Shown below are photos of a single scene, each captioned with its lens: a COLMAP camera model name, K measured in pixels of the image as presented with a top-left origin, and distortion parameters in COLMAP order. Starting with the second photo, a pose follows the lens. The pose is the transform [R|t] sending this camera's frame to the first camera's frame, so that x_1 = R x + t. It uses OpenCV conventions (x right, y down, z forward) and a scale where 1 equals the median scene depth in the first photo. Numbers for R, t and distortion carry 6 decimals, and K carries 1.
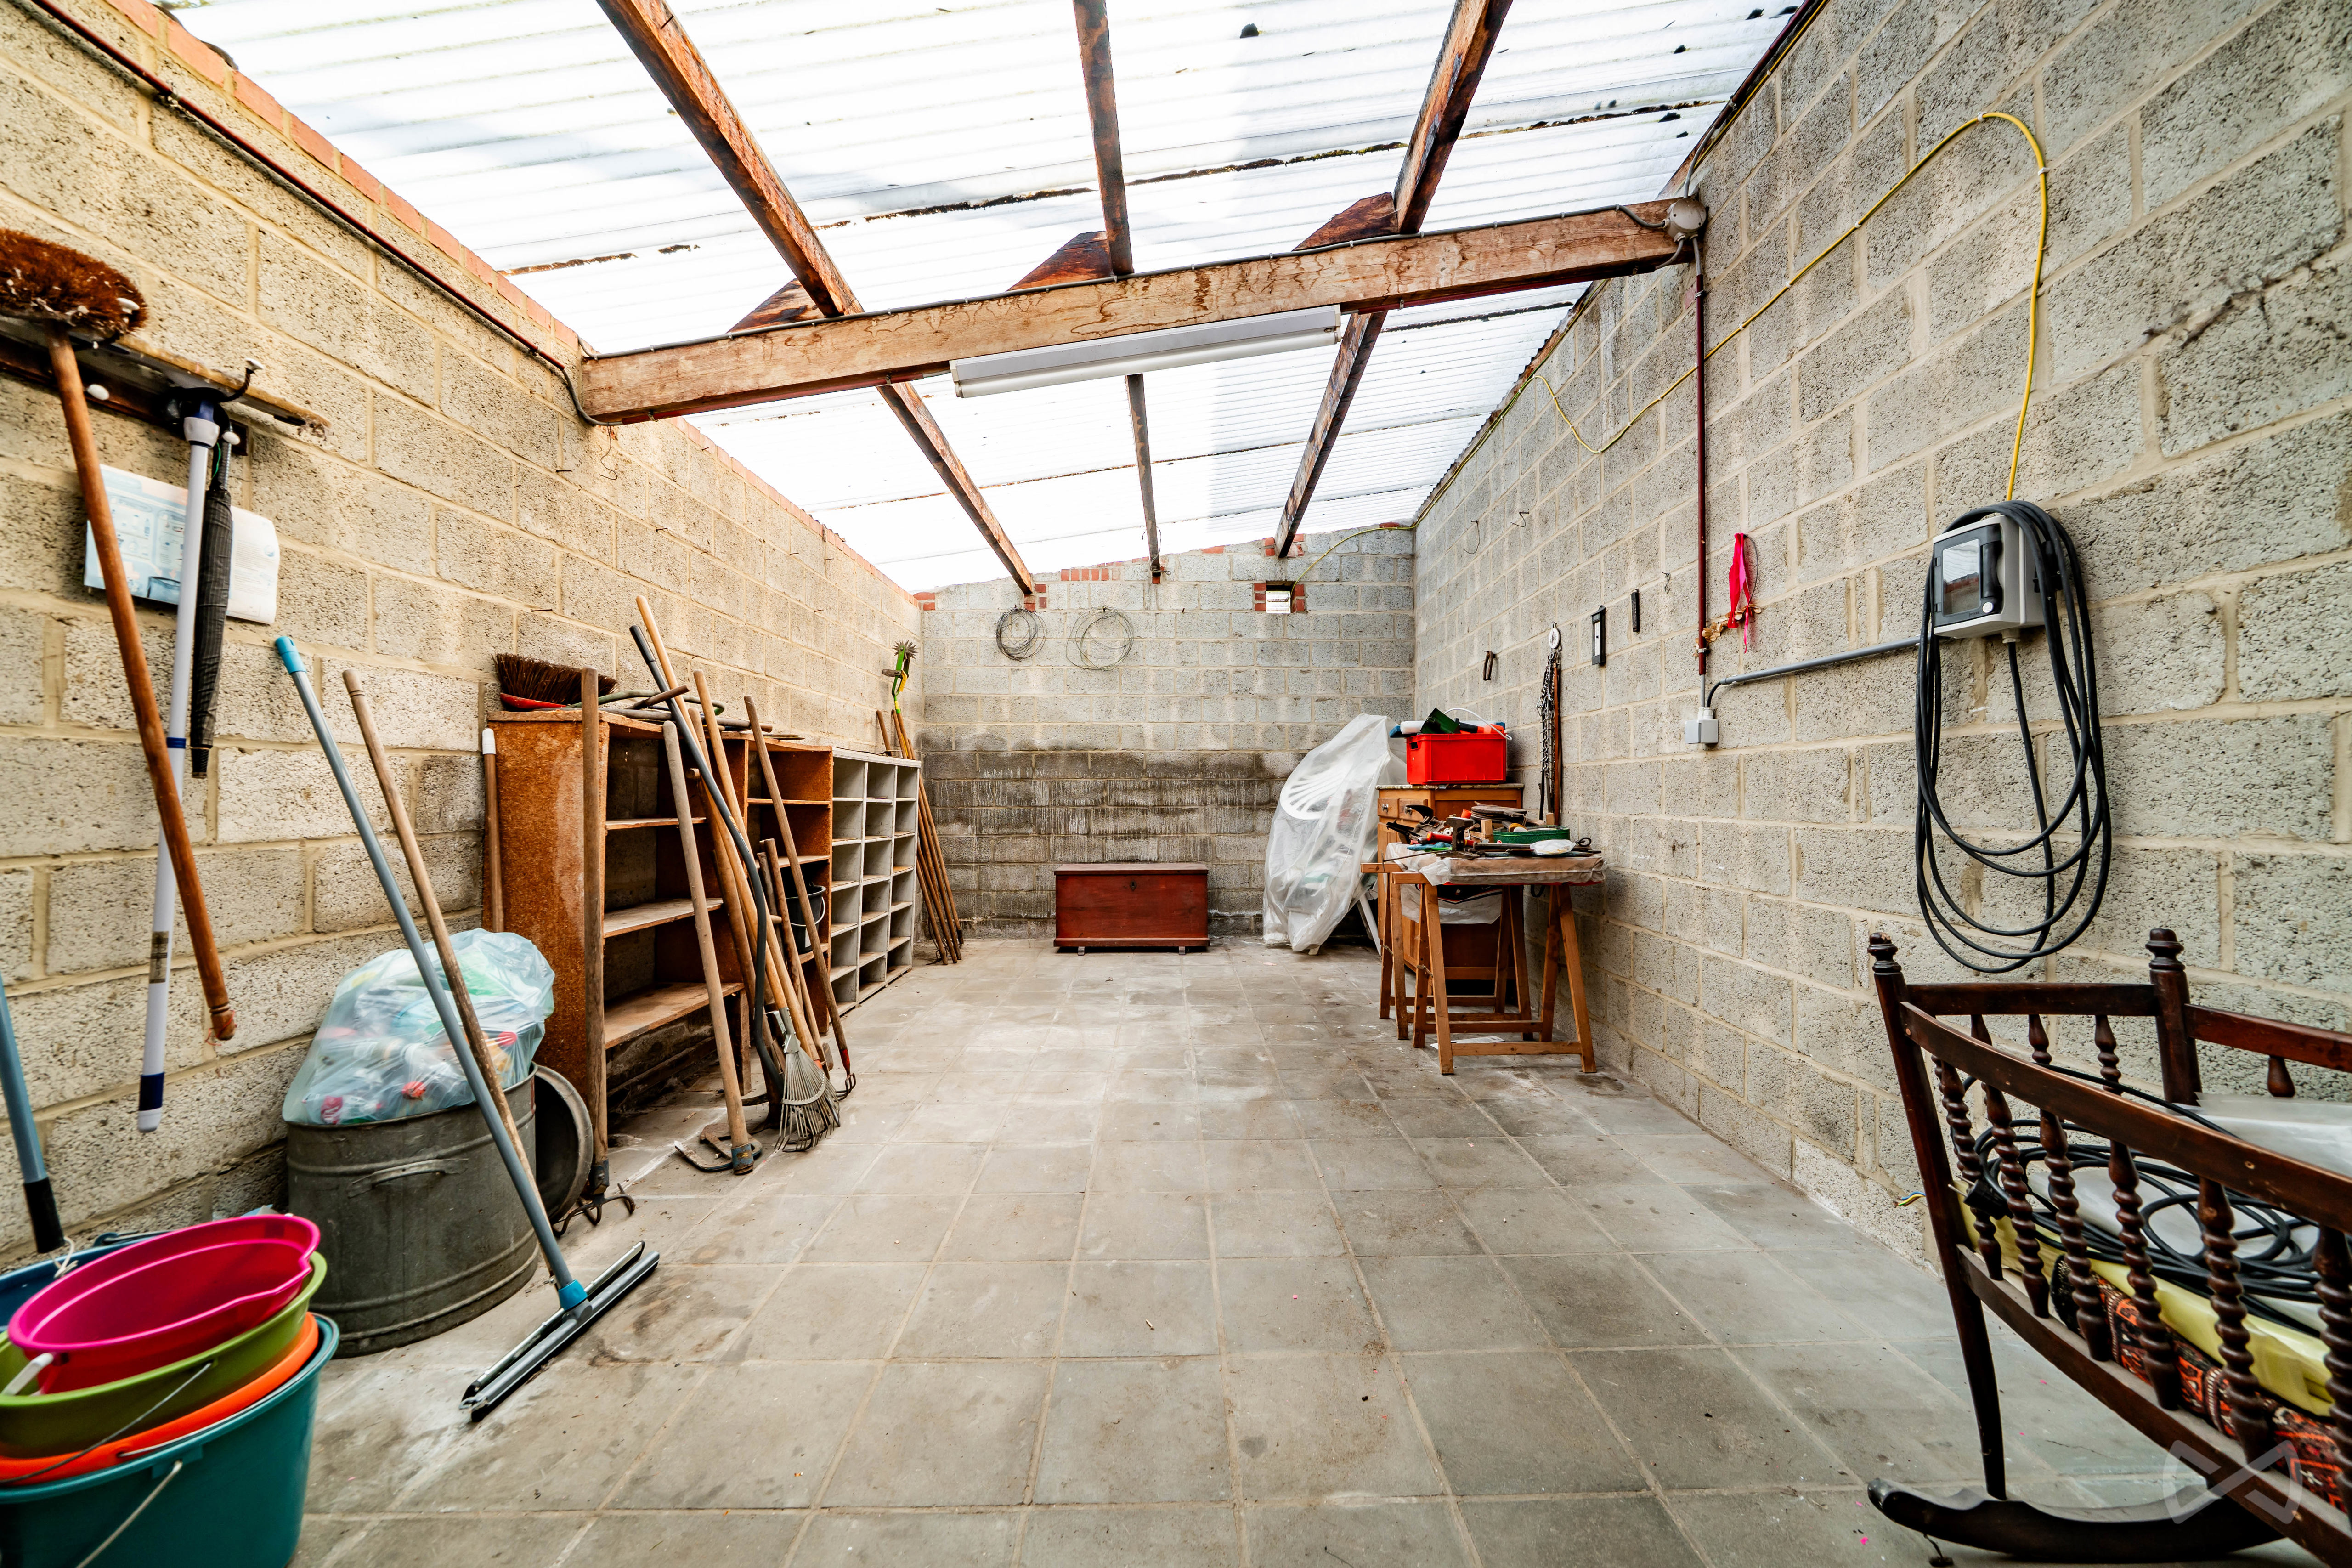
lens RADIAL K [[804.8, 0, 1176.0], [0, 804.8, 784.0], [0, 0, 1]] dist [-0.000358, 0.000140]
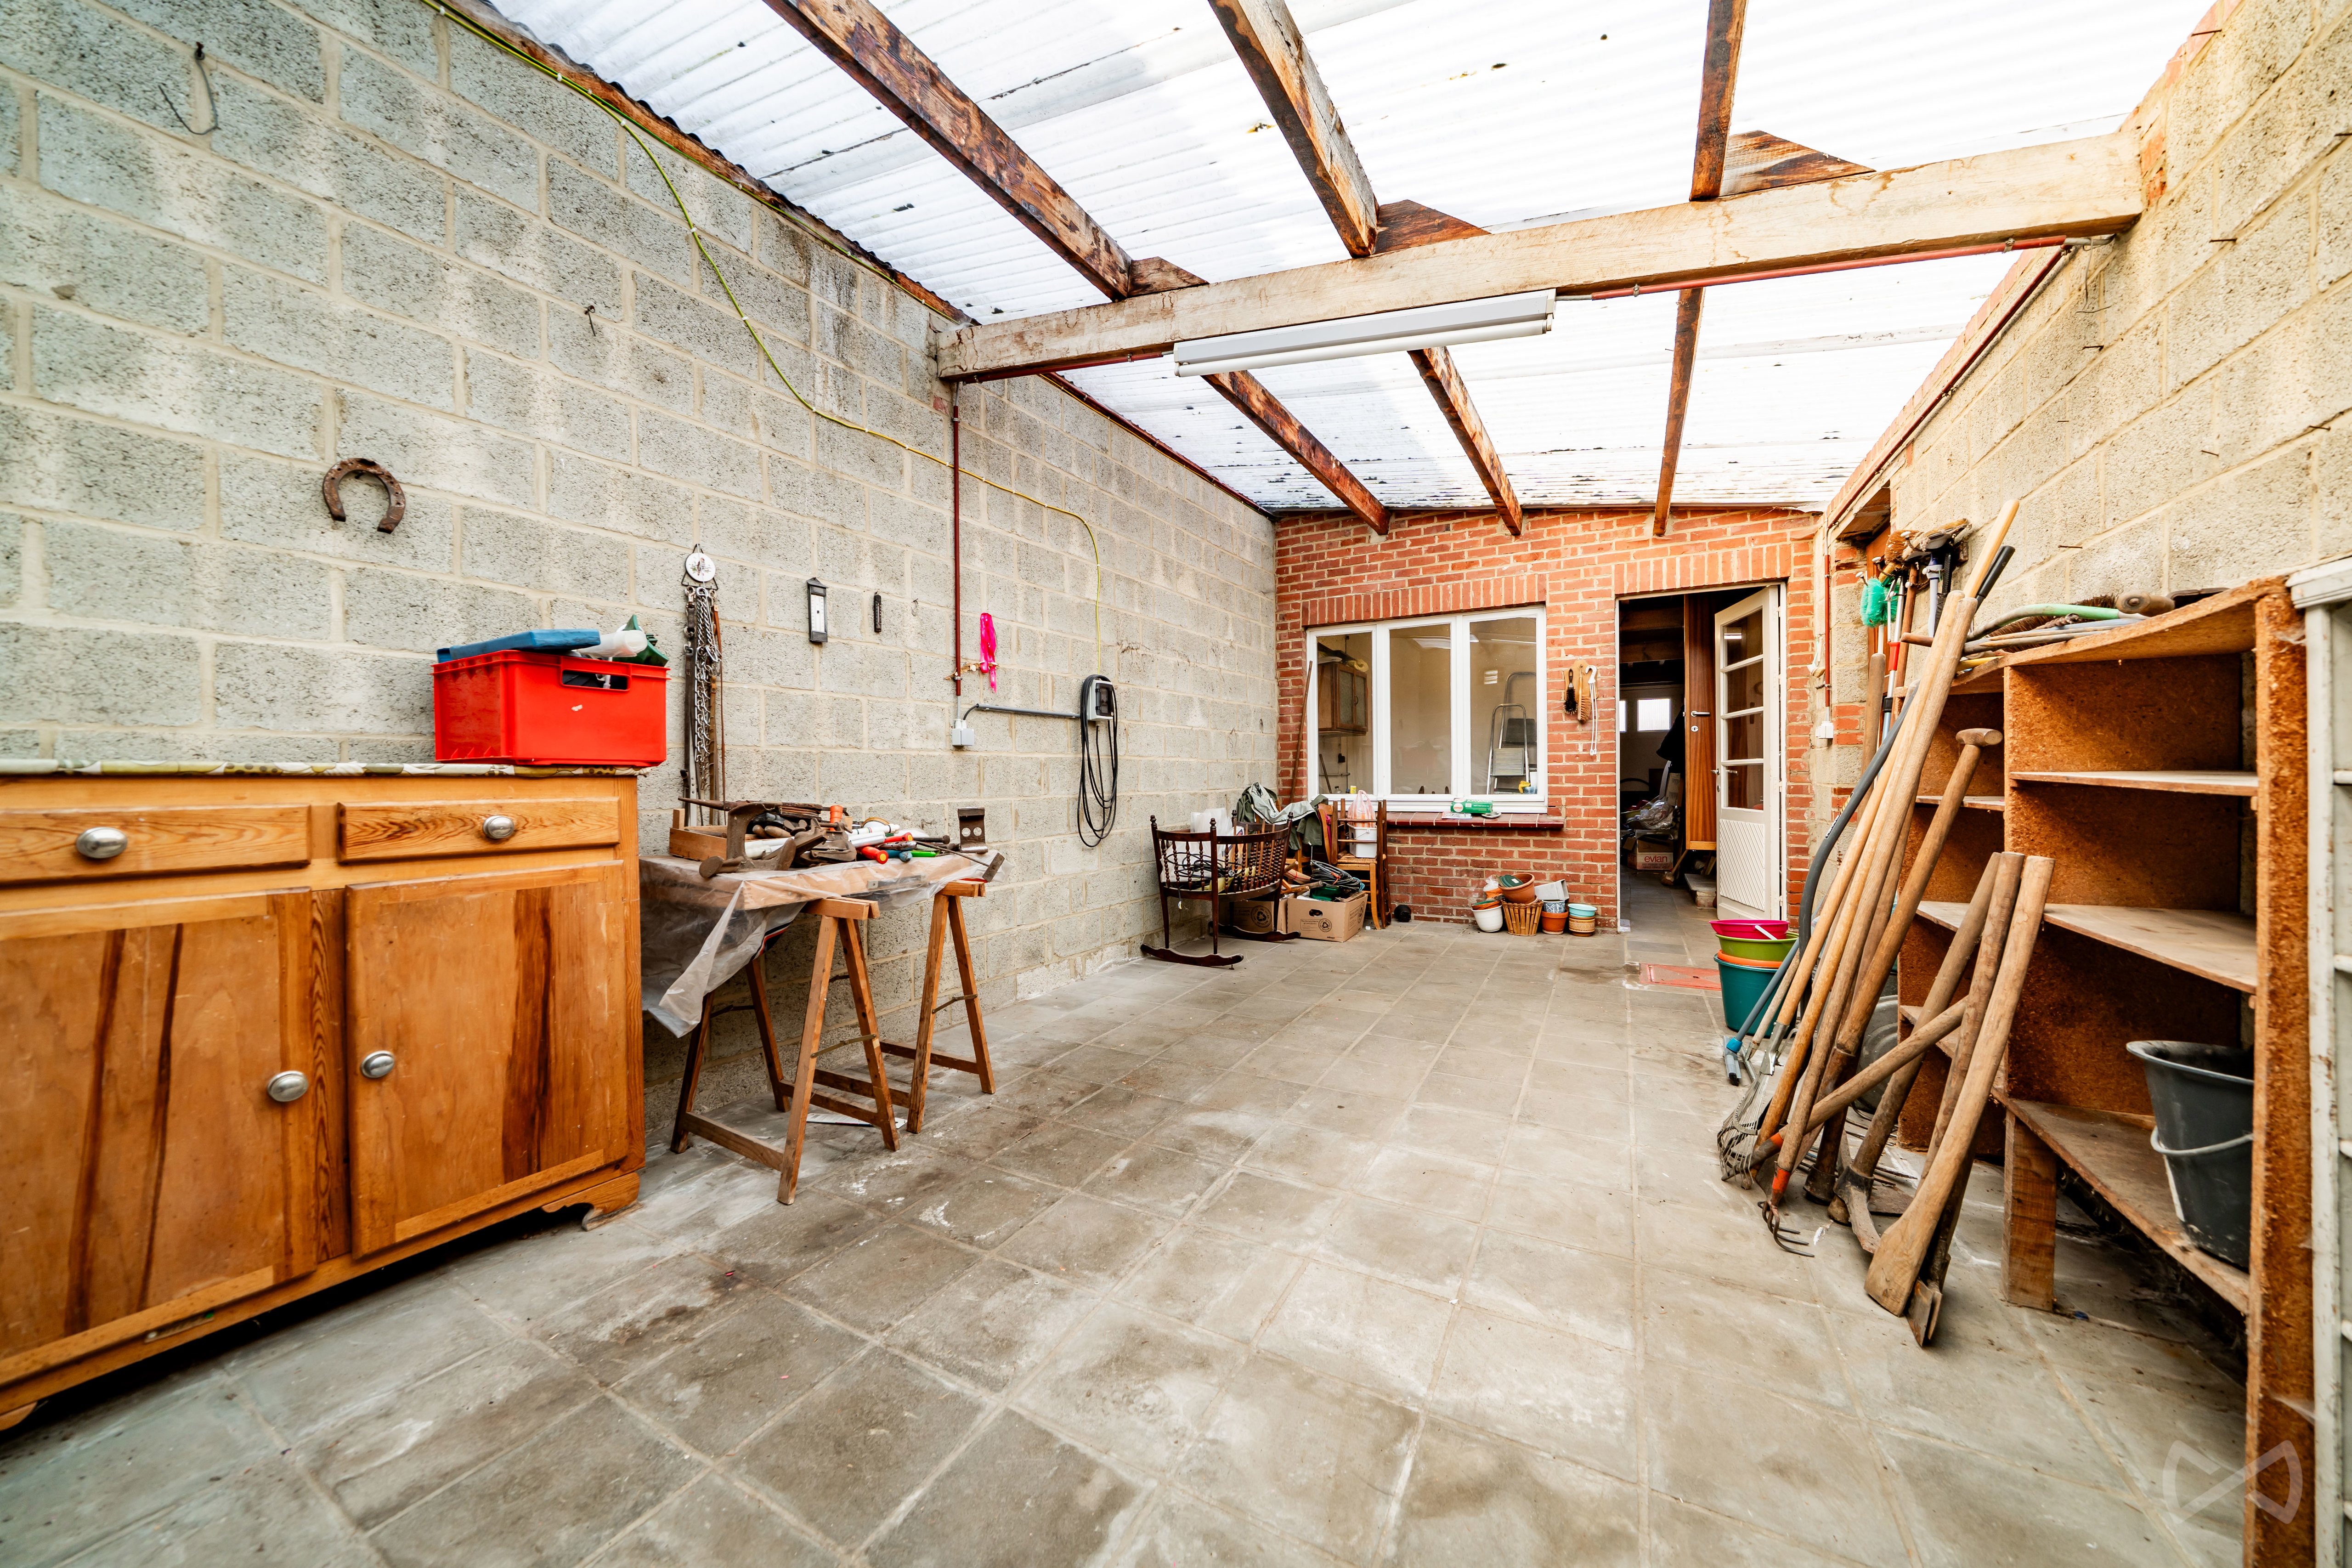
lens RADIAL K [[804.8, 0, 1176.0], [0, 804.8, 784.0], [0, 0, 1]] dist [-0.000358, 0.000140]
pose [[-0.868566, 0.012203, 0.495423, -0.367091], [0.011305, 0.999925, -0.004810, 0.027909], [-0.495444, 0.001423, -0.868639, 2.088302]]
